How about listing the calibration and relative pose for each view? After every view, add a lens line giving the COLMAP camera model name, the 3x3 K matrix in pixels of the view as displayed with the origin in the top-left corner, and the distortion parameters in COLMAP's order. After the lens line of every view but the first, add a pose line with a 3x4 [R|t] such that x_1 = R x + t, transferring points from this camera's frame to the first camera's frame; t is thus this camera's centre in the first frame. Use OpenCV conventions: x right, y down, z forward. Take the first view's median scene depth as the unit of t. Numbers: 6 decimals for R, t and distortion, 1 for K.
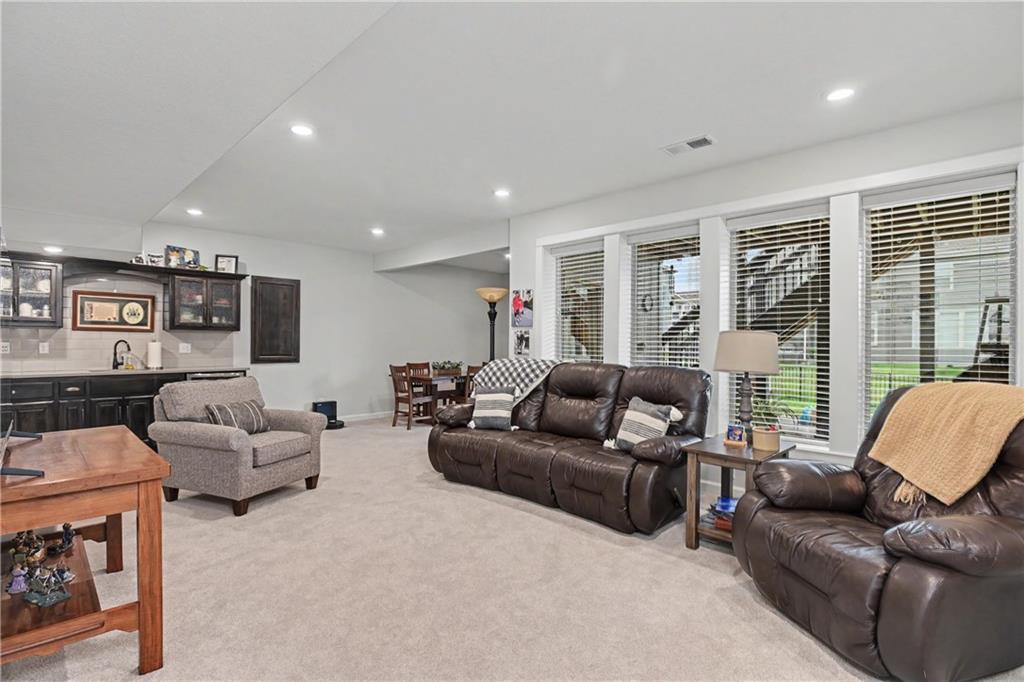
lens RADIAL K [[494.3, 0, 516.6], [0, 494.3, 344.7], [0, 0, 1]] dist [-0.002923, -0.001027]
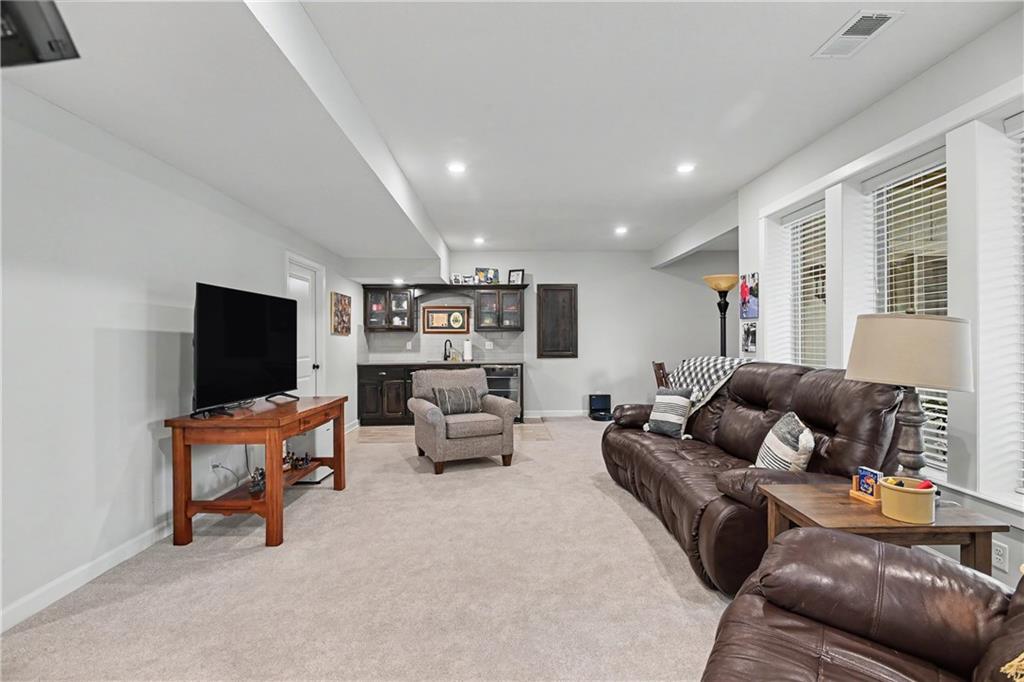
lens RADIAL K [[494.3, 0, 516.4], [0, 494.3, 338.7], [0, 0, 1]] dist [-0.002923, -0.001027]
pose [[0.706540, -0.011687, -0.707576, 0.328254], [0.006847, 0.999930, -0.009678, 0.002952], [0.707640, 0.001993, 0.706571, 0.146687]]
